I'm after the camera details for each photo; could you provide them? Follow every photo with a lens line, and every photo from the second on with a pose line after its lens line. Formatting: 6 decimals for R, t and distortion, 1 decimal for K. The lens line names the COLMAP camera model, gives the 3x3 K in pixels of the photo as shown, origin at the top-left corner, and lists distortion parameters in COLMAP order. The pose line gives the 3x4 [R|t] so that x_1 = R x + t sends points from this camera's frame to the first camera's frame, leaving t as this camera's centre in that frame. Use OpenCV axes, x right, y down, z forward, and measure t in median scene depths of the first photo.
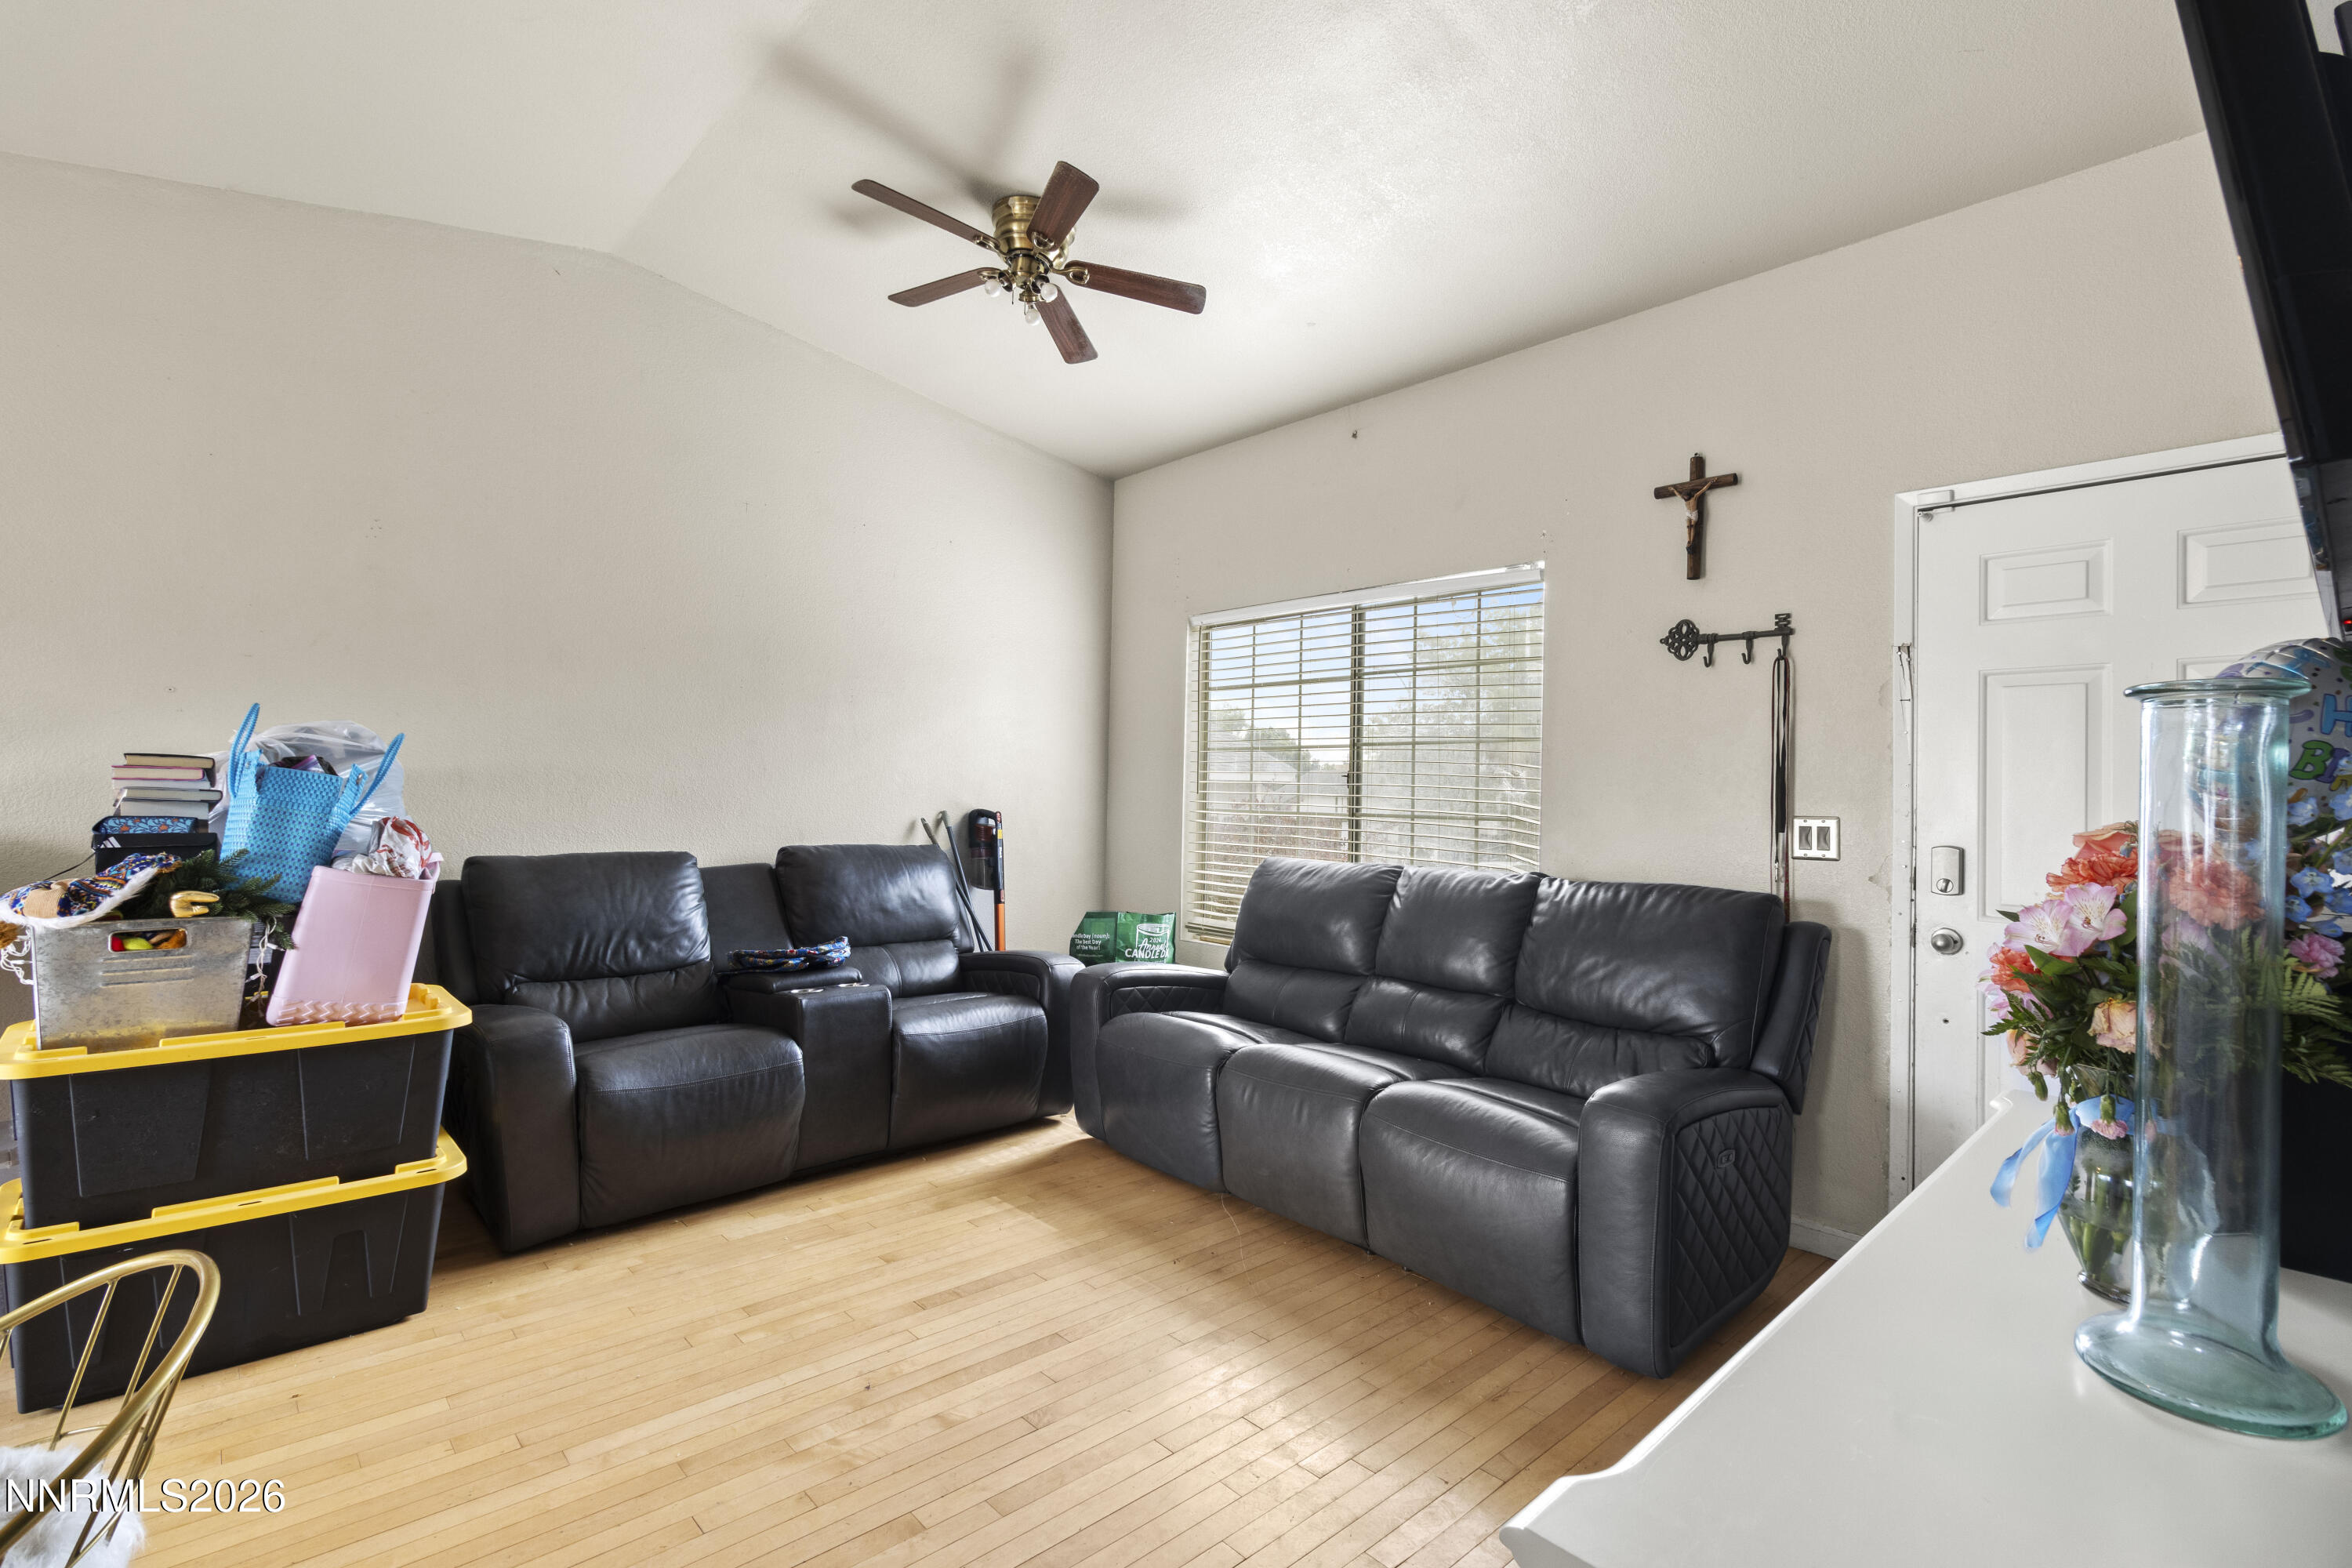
lens RADIAL K [[1082.7, 0, 1176.9], [0, 1082.7, 773.0], [0, 0, 1]] dist [-0.005000, -0.000607]
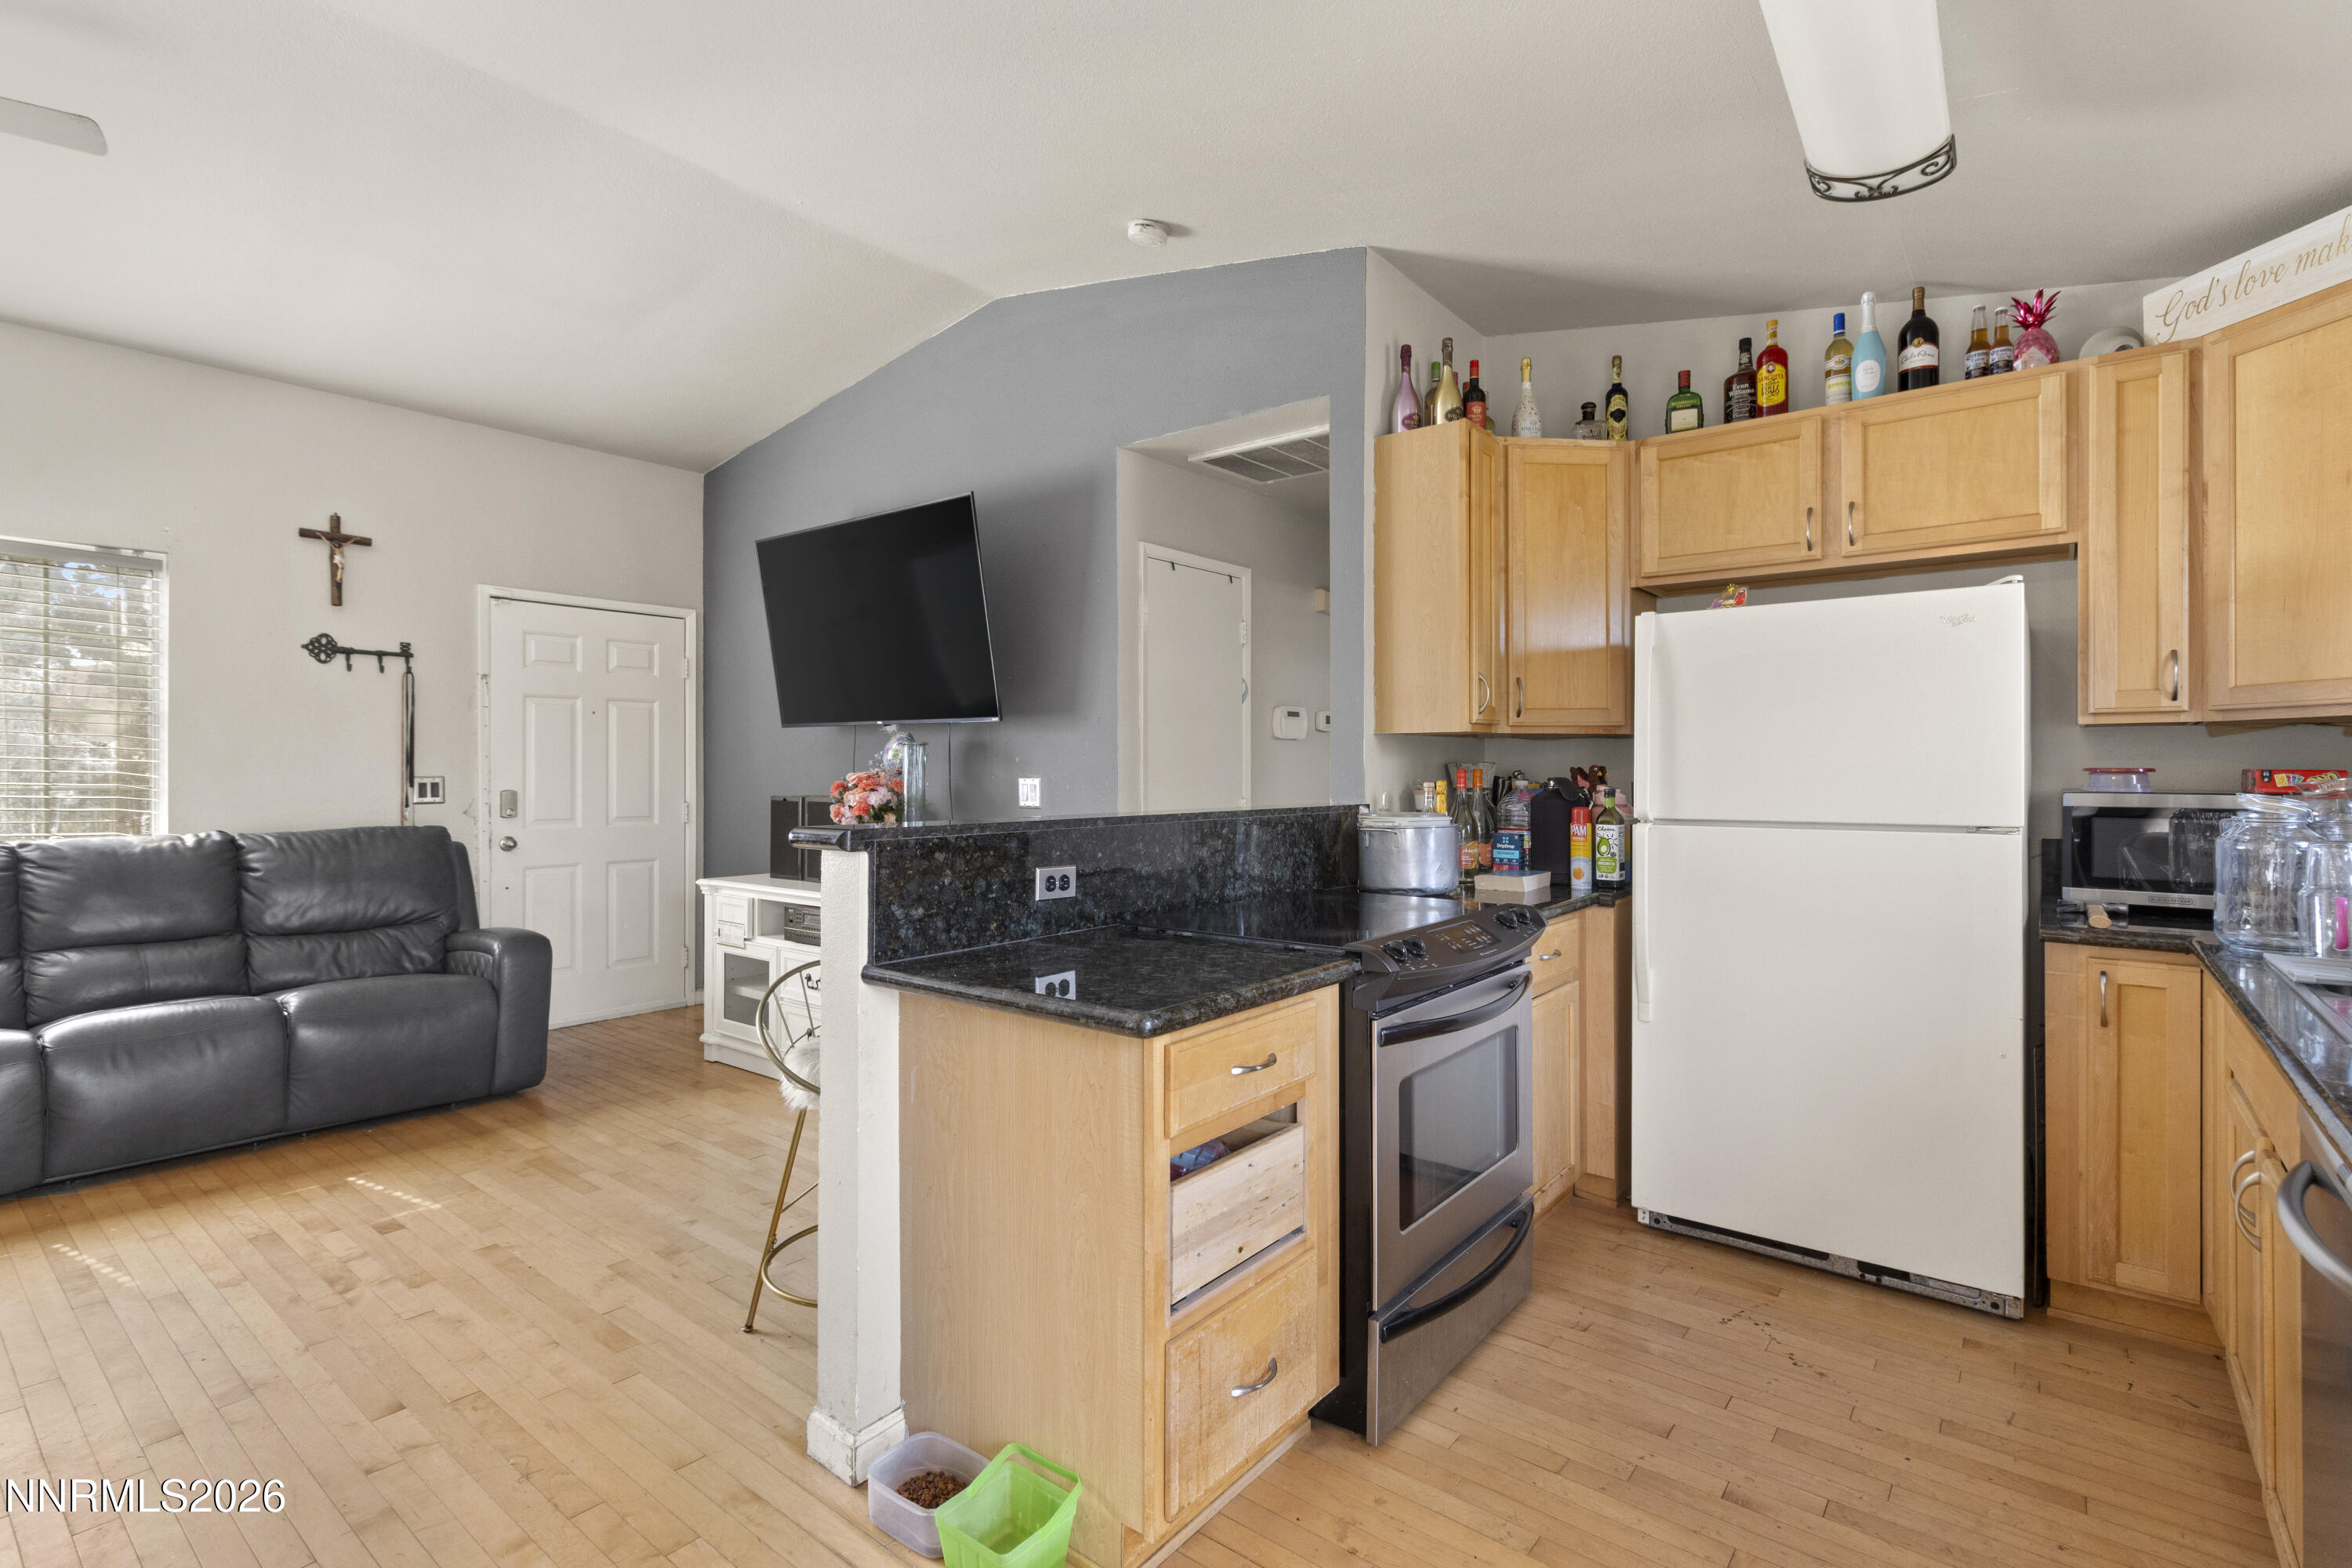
lens RADIAL K [[1082.7, 0, 1206.2], [0, 1082.7, 775.0], [0, 0, 1]] dist [-0.005000, -0.000607]
pose [[-0.177638, -0.025794, 0.983758, -1.123064], [-0.022680, 0.999498, 0.022111, -0.021393], [-0.983835, -0.018383, -0.178134, 0.163726]]
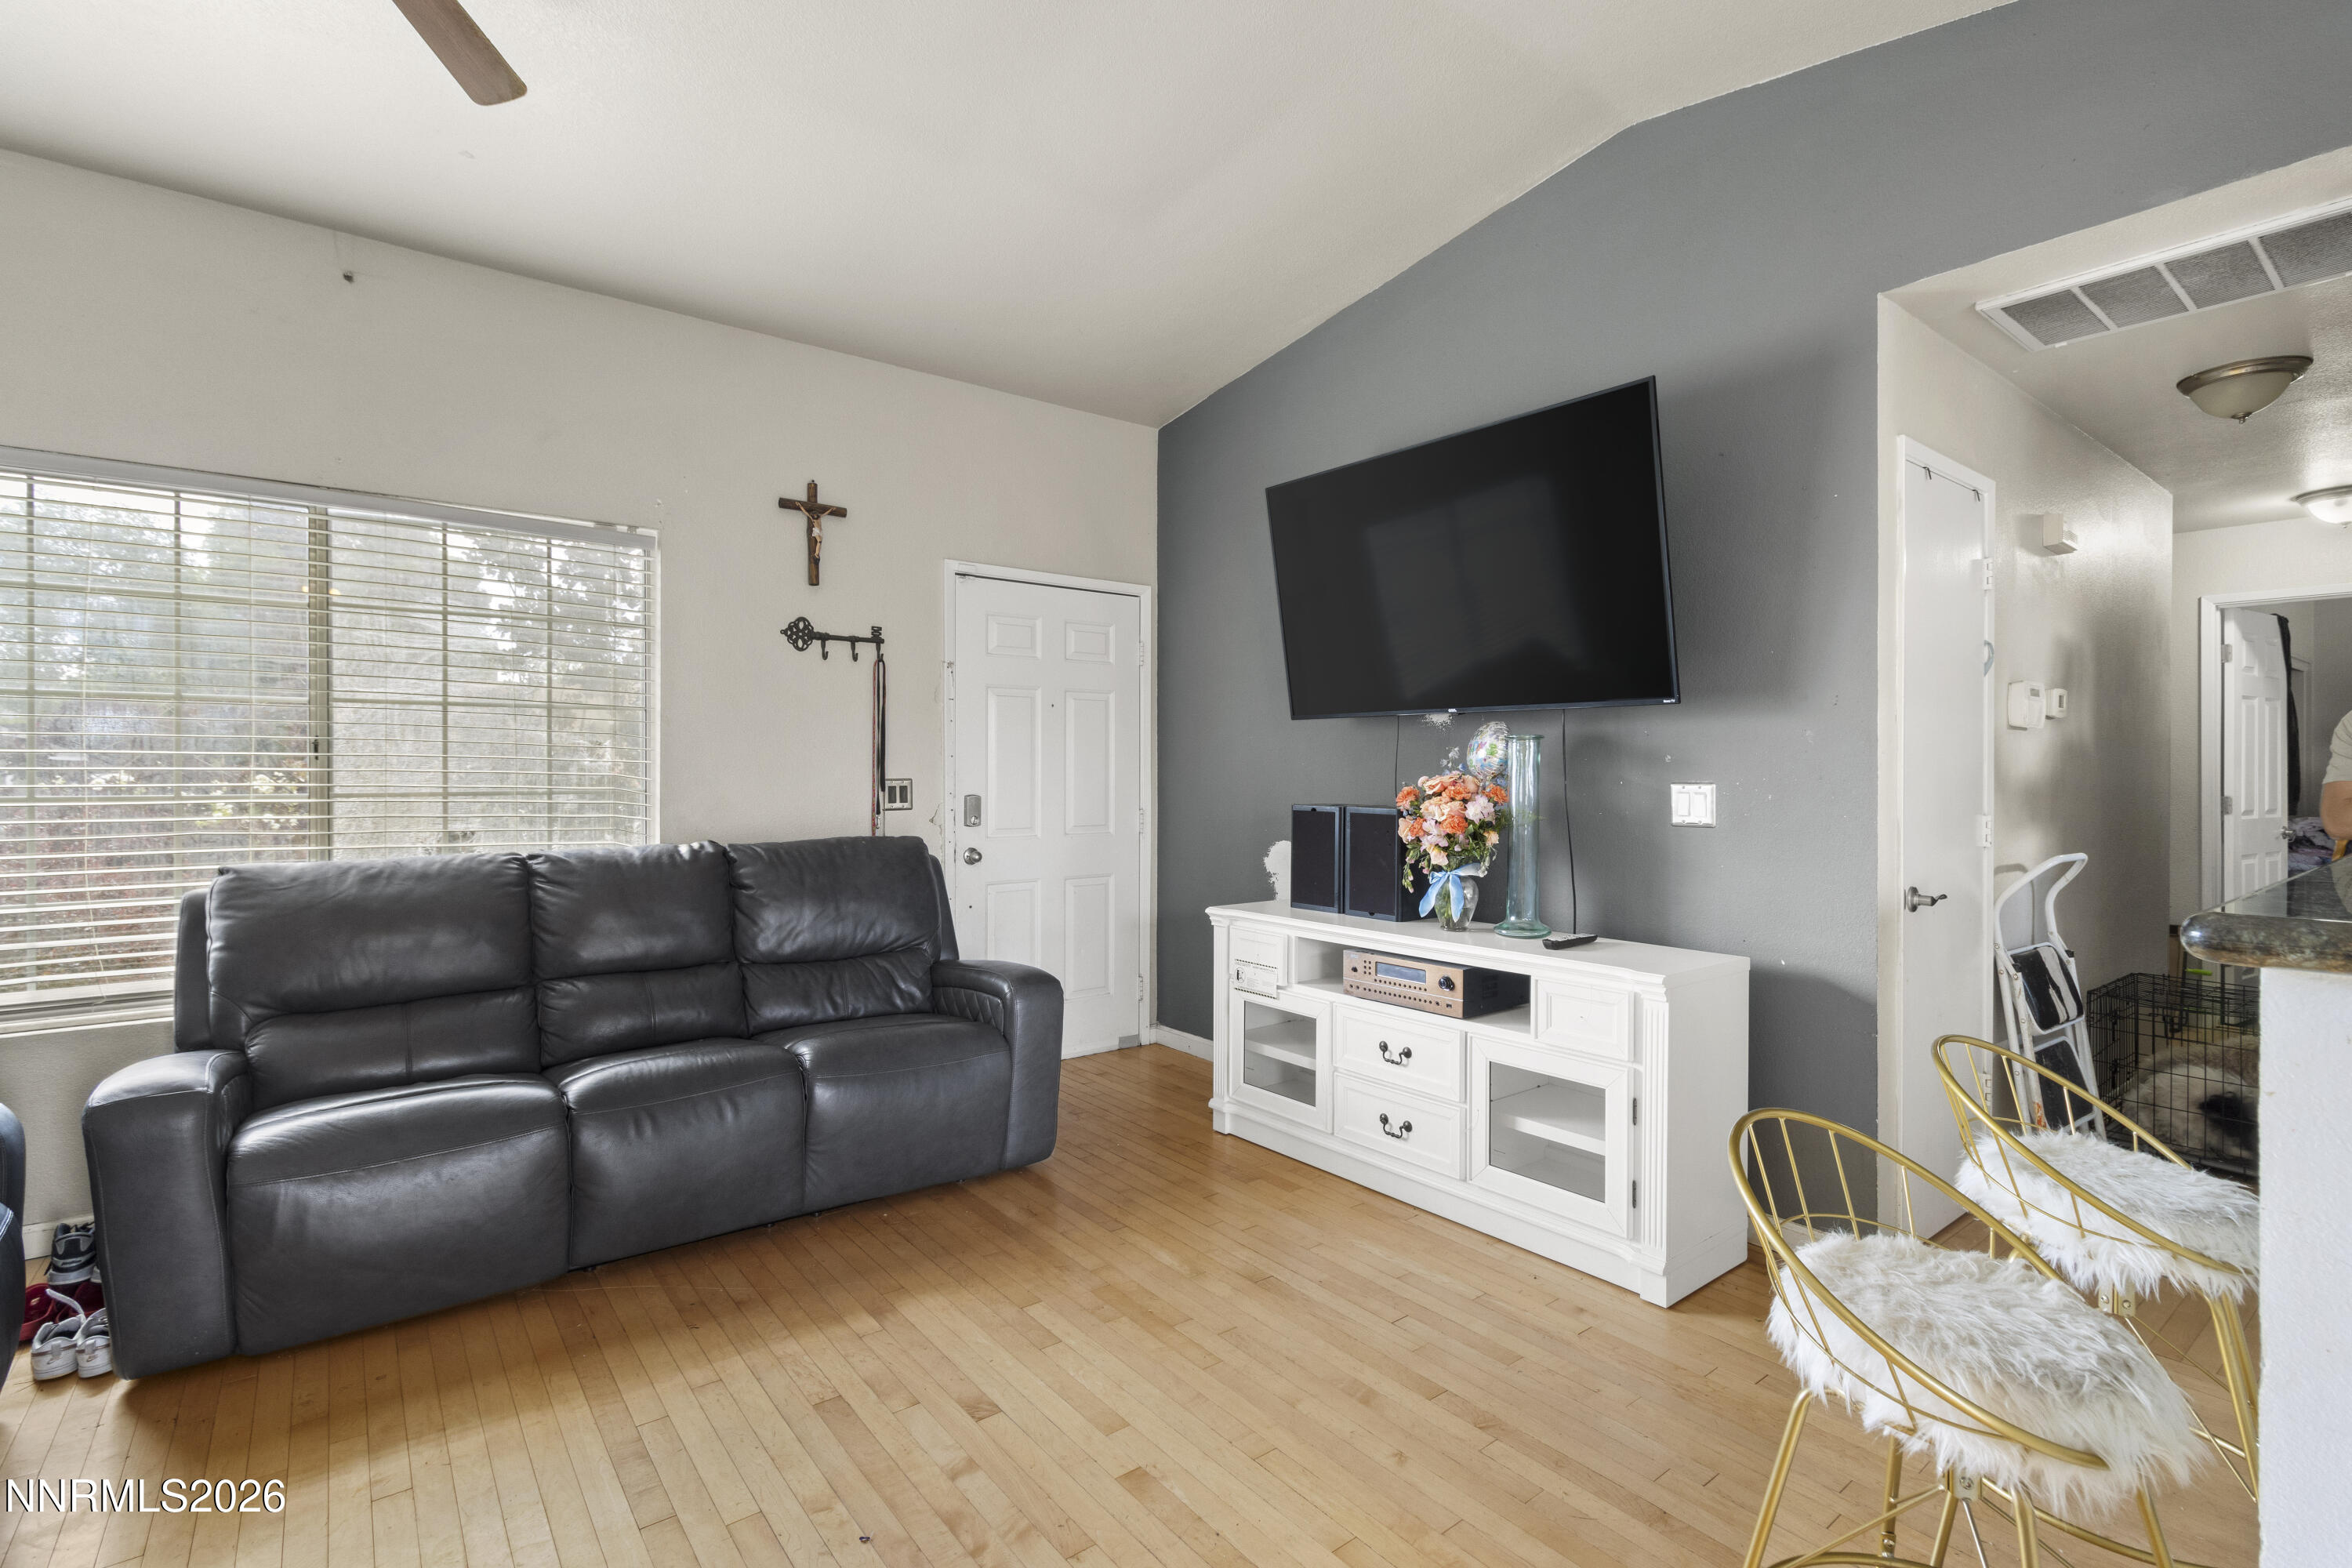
lens RADIAL K [[1082.7, 0, 1198.3], [0, 1082.7, 775.6], [0, 0, 1]] dist [-0.005000, -0.000607]
pose [[0.062455, -0.026602, 0.997693, -0.742586], [-0.019061, 0.999431, 0.027841, -0.009143], [-0.997866, -0.020756, 0.061913, 0.517961]]
